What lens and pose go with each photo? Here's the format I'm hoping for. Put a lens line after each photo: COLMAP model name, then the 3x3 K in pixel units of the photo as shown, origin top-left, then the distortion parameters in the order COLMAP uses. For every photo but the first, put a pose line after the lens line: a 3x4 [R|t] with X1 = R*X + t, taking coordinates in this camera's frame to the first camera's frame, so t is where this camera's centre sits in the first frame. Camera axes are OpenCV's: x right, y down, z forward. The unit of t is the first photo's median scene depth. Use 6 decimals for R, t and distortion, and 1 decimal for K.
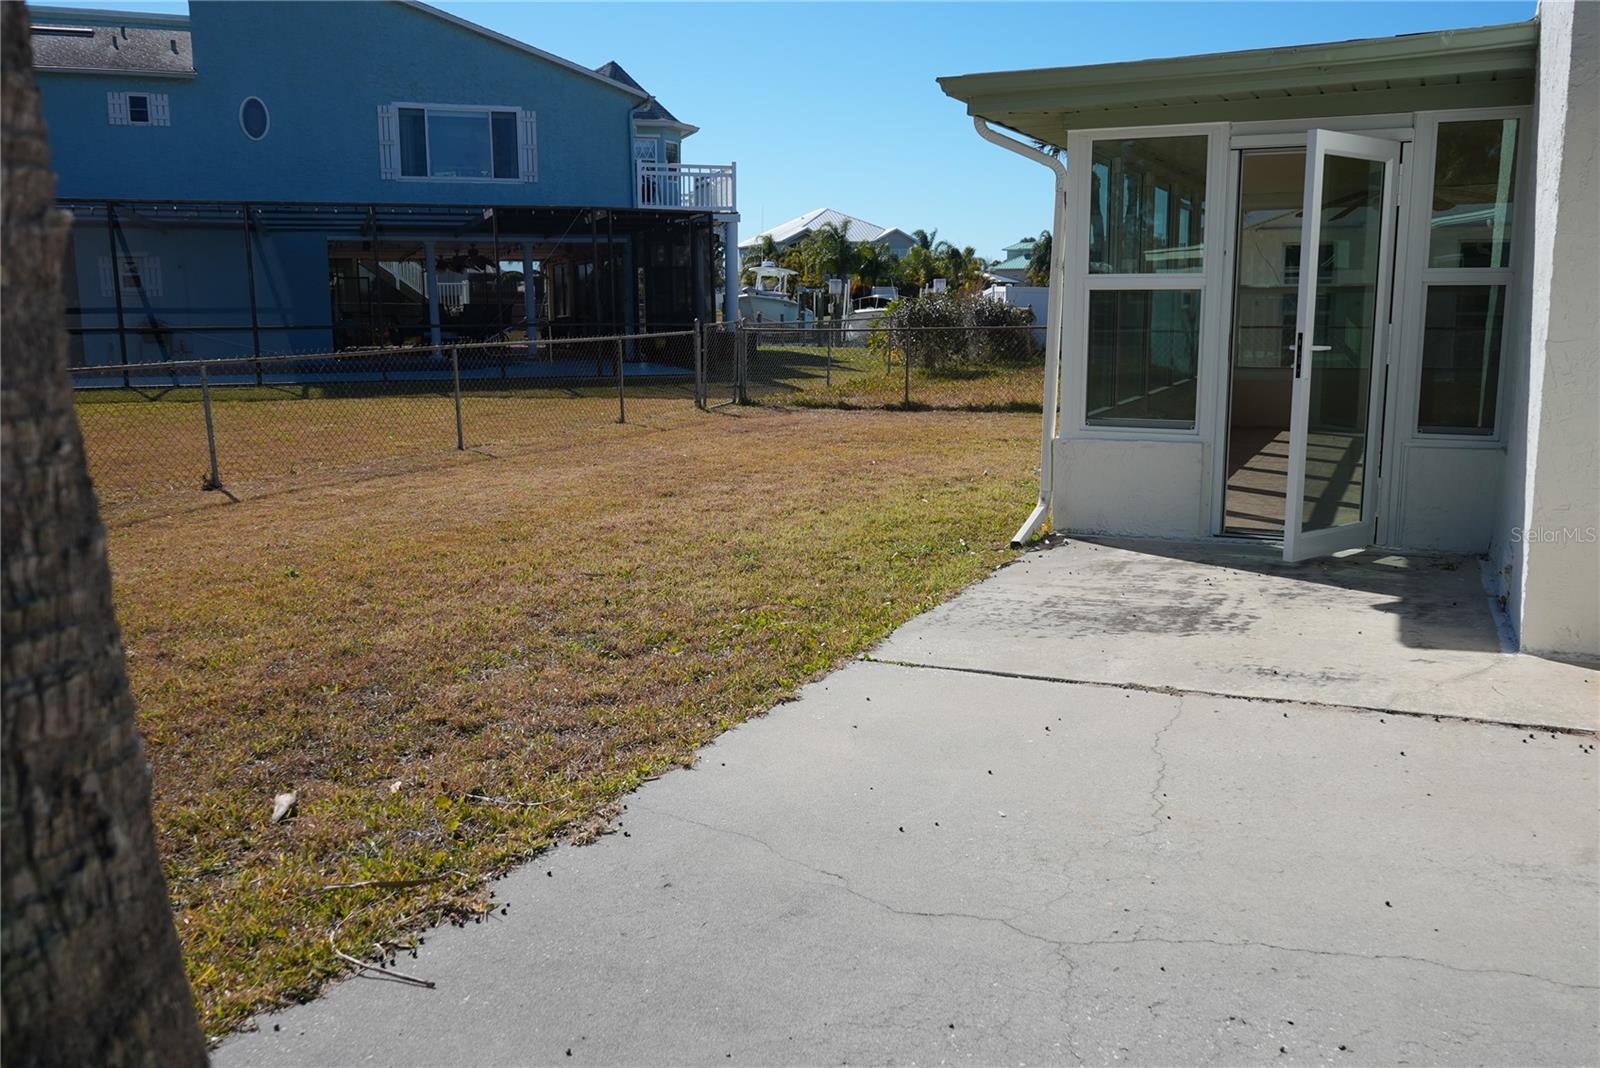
lens RADIAL K [[1366.8, 0, 799.4], [0, 1366.8, 535.3], [0, 0, 1]] dist [-0.011565, 0.009891]
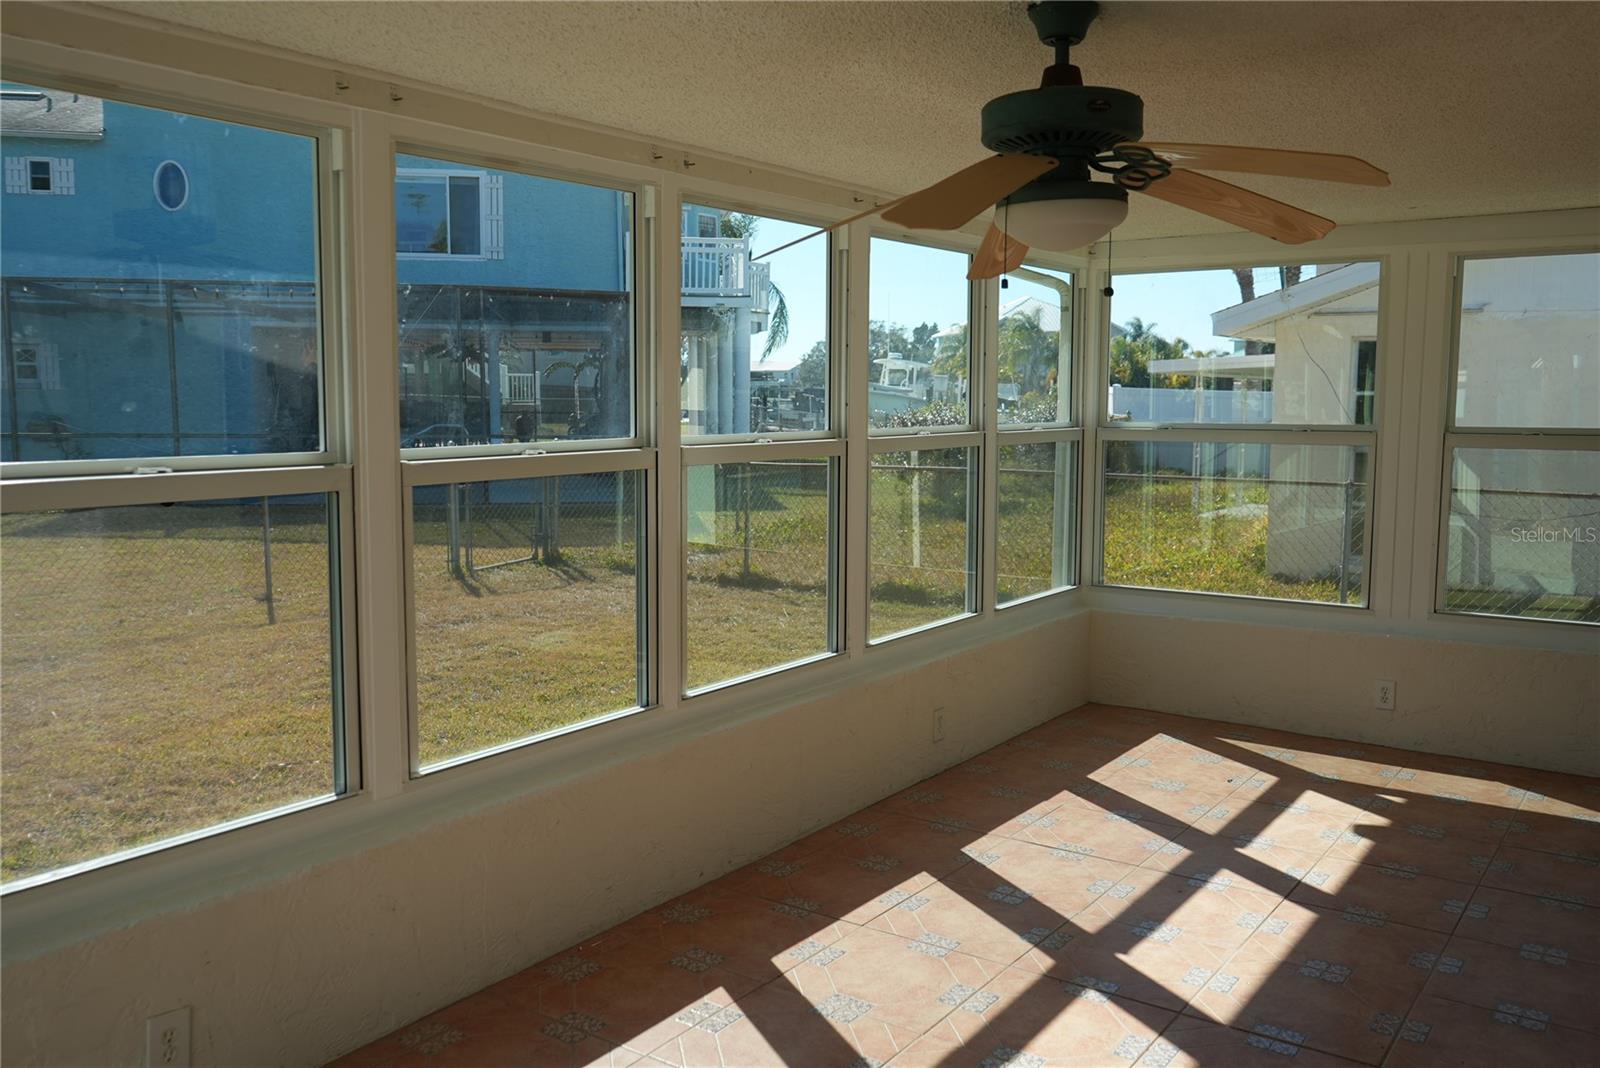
lens RADIAL K [[1366.8, 0, 802.2], [0, 1366.8, 530.7], [0, 0, 1]] dist [-0.011565, 0.009891]
pose [[0.985001, 0.030760, -0.169785, 0.136187], [-0.041943, 0.997152, -0.062678, -0.049032], [0.167373, 0.068860, 0.983486, 0.224108]]
